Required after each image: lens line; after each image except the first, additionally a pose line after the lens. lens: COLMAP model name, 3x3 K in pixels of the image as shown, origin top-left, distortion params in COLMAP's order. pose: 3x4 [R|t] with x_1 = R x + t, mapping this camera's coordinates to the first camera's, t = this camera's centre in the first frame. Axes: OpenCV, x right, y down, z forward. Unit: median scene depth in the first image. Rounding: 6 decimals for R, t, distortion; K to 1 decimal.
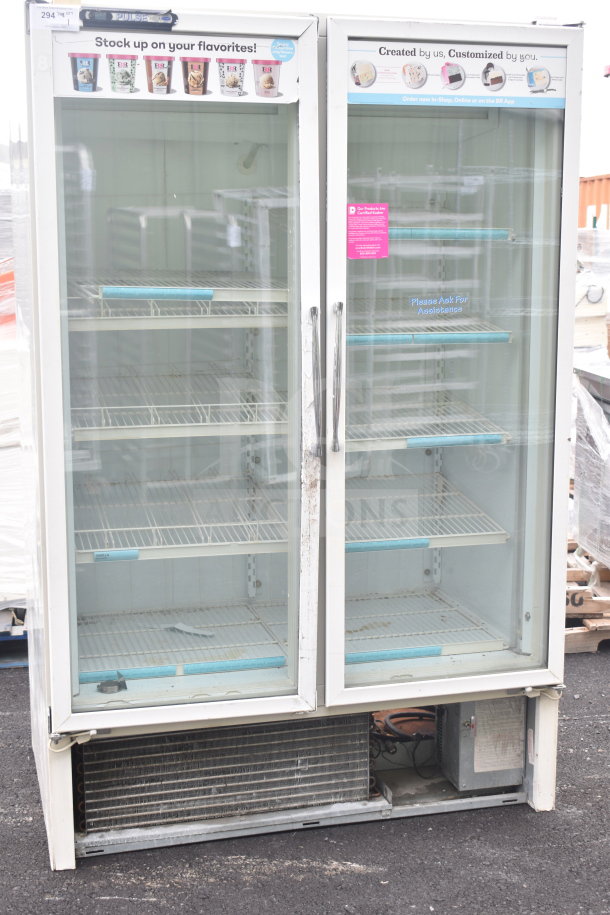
lens RADIAL K [[1297.7, 0, 303.4], [0, 1297.7, 456.3], [0, 0, 1]] dist [-0.040099, 0.000000]
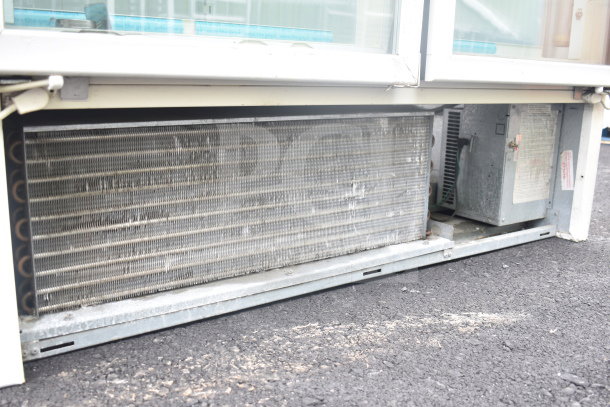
lens RADIAL K [[606.5, 0, 309.3], [0, 606.5, 199.4], [0, 0, 1]] dist [-0.082558, 0.000000]
pose [[0.936832, -0.046030, 0.346738, -0.145491], [0.024214, 0.997460, 0.066991, 0.229779], [-0.348941, -0.054364, 0.935567, 0.731274]]
